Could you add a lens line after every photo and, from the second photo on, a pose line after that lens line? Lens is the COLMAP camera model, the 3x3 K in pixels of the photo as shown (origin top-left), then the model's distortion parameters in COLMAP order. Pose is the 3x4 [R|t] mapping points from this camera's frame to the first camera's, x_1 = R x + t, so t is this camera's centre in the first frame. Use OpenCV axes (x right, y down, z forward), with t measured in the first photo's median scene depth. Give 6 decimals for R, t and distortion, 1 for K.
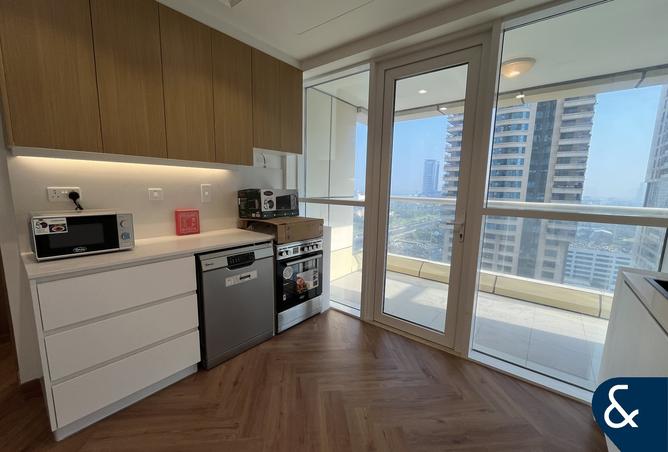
lens RADIAL K [[272.9, 0, 334.0], [0, 272.9, 226.0], [0, 0, 1]] dist [0.000961, -0.000071]
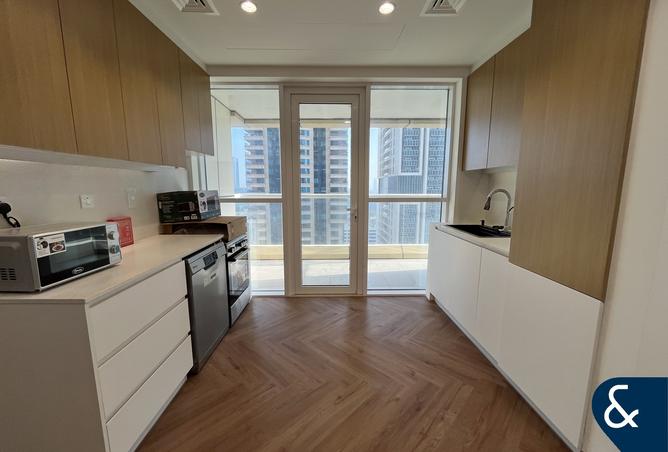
lens RADIAL K [[272.9, 0, 334.0], [0, 272.9, 226.0], [0, 0, 1]] dist [0.000961, -0.000071]
pose [[0.768113, -0.114658, 0.629965, -0.520656], [0.107639, 0.992958, 0.049482, -0.003362], [-0.631202, 0.029802, 0.775046, -0.086055]]
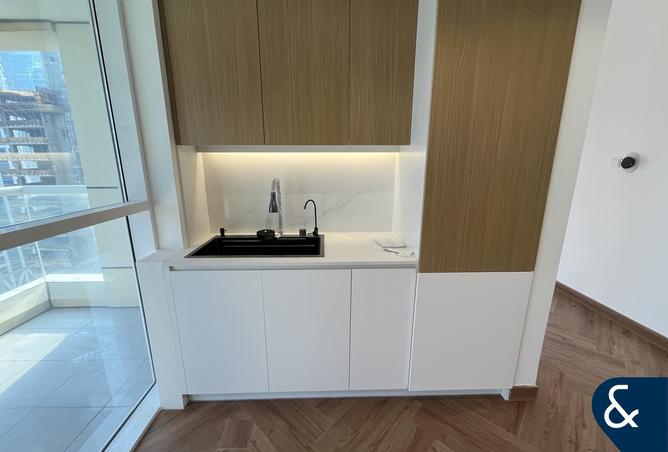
lens RADIAL K [[272.9, 0, 334.0], [0, 272.9, 226.0], [0, 0, 1]] dist [0.000961, -0.000071]
pose [[-0.651017, -0.202615, 0.731522, -0.013317], [0.087201, 0.937373, 0.337236, -0.128053], [-0.754038, 0.283336, -0.592577, 0.628065]]
